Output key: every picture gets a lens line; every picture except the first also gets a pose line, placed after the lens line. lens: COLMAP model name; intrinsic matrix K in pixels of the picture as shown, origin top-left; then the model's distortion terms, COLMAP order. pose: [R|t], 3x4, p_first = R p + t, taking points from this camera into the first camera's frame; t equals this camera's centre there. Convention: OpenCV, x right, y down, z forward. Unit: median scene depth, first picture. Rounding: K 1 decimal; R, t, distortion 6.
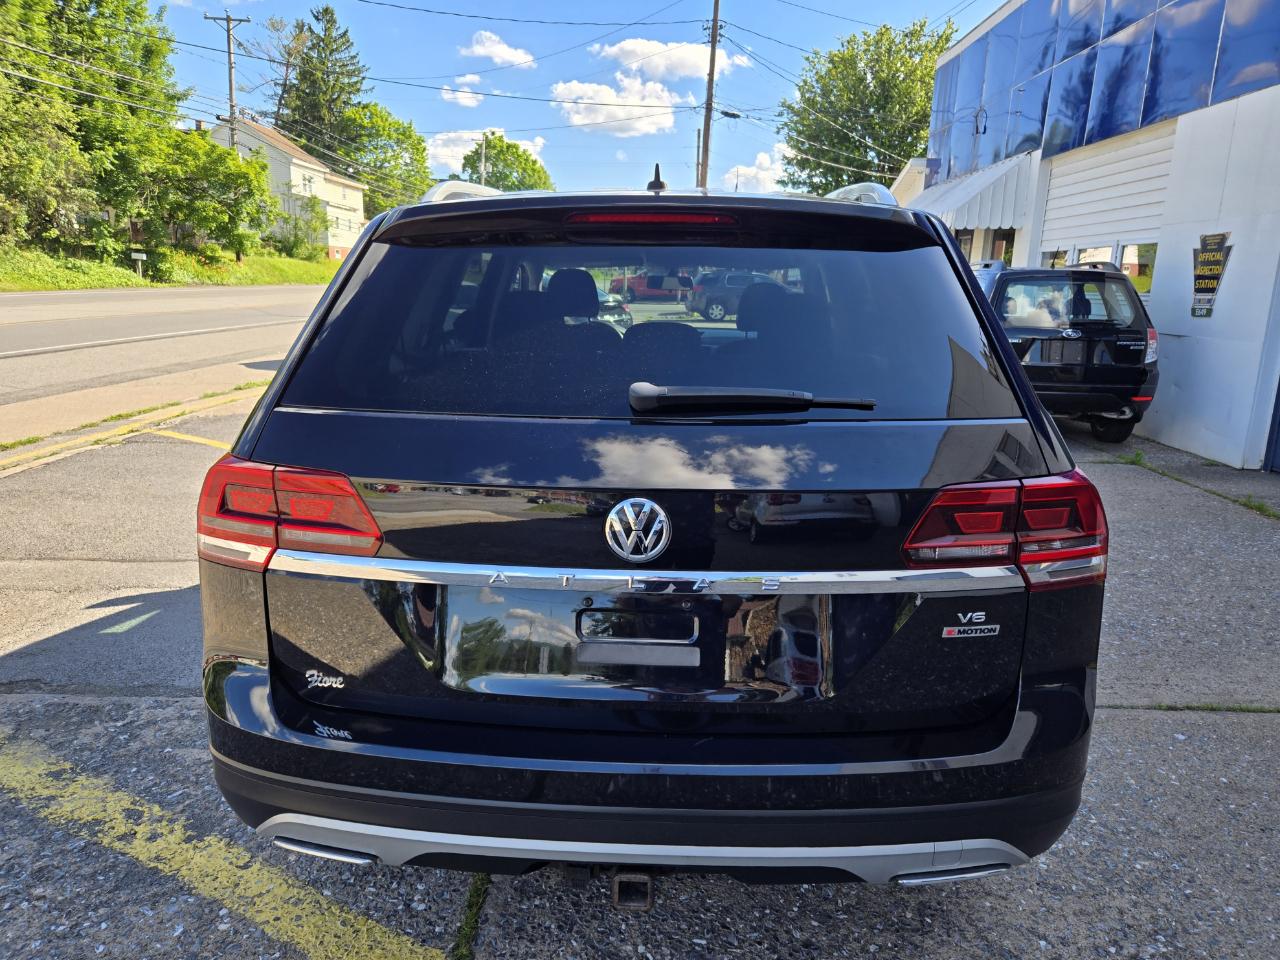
lens RADIAL K [[857.4, 0, 645.0], [0, 857.4, 480.3], [0, 0, 1]] dist [0.065377, -0.048647]
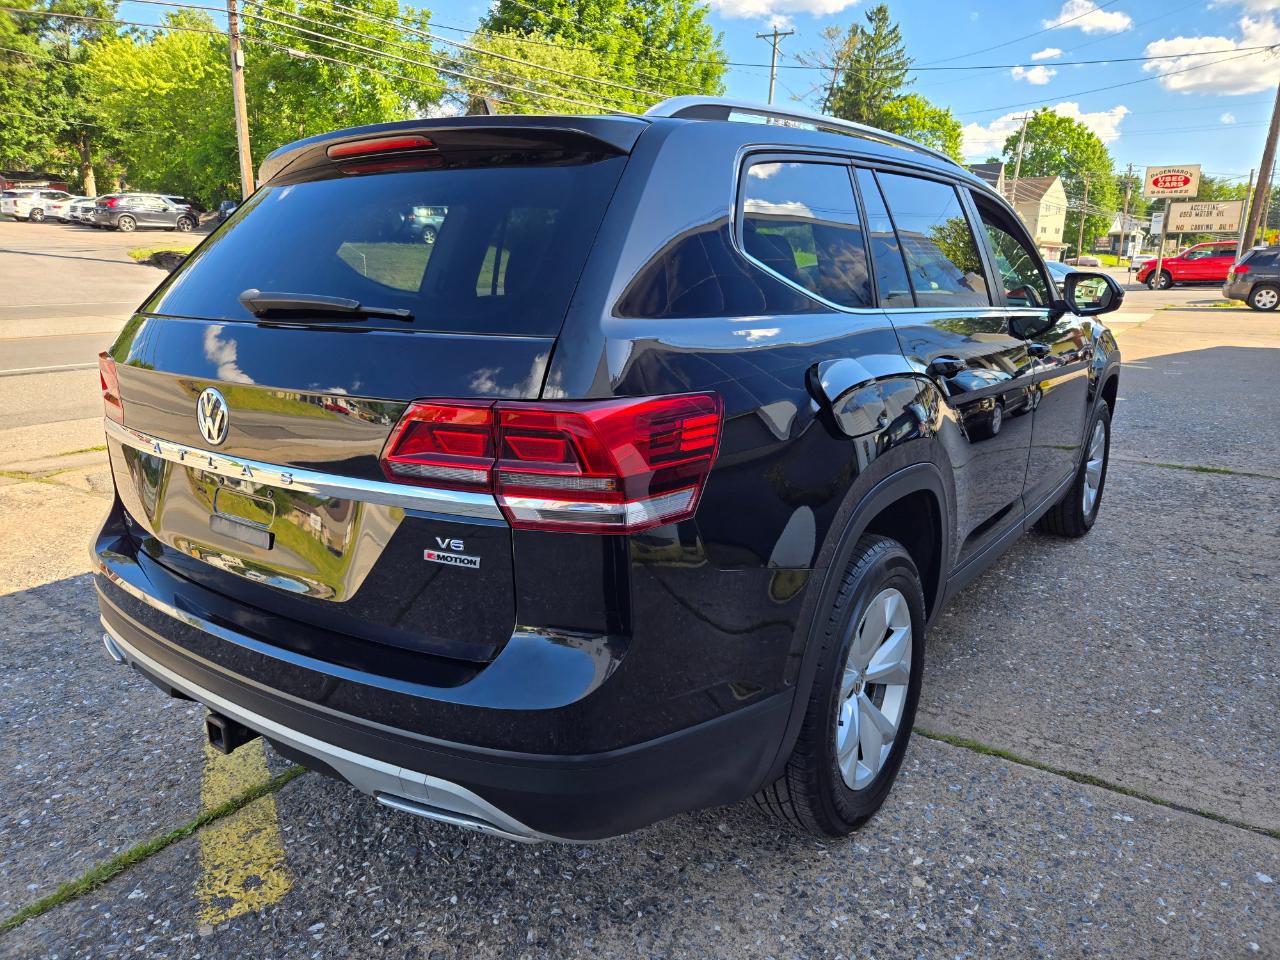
lens RADIAL K [[857.4, 0, 646.3], [0, 857.4, 471.2], [0, 0, 1]] dist [0.065377, -0.048647]
pose [[0.836577, 0.112580, -0.536157, 0.330794], [-0.113158, 0.993063, 0.031956, 0.007867], [0.536035, 0.033937, 0.843513, 0.098973]]
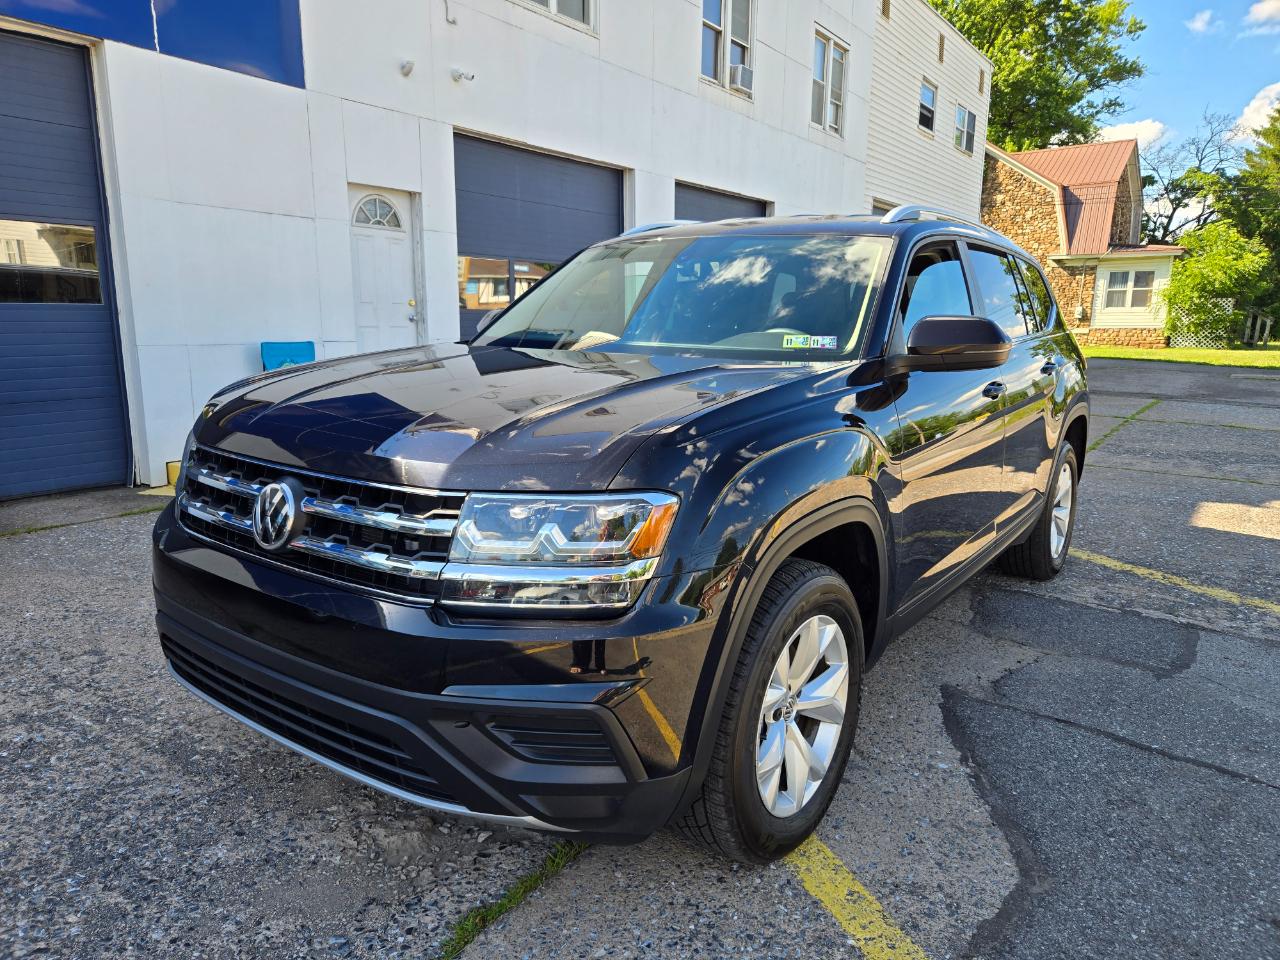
lens RADIAL K [[857.4, 0, 621.8], [0, 857.4, 483.1], [0, 0, 1]] dist [0.065377, -0.048647]
pose [[-0.821443, -0.136231, 0.553780, -0.317135], [0.104594, 0.918589, 0.381122, -0.321280], [-0.560617, 0.370992, -0.740320, 1.498077]]
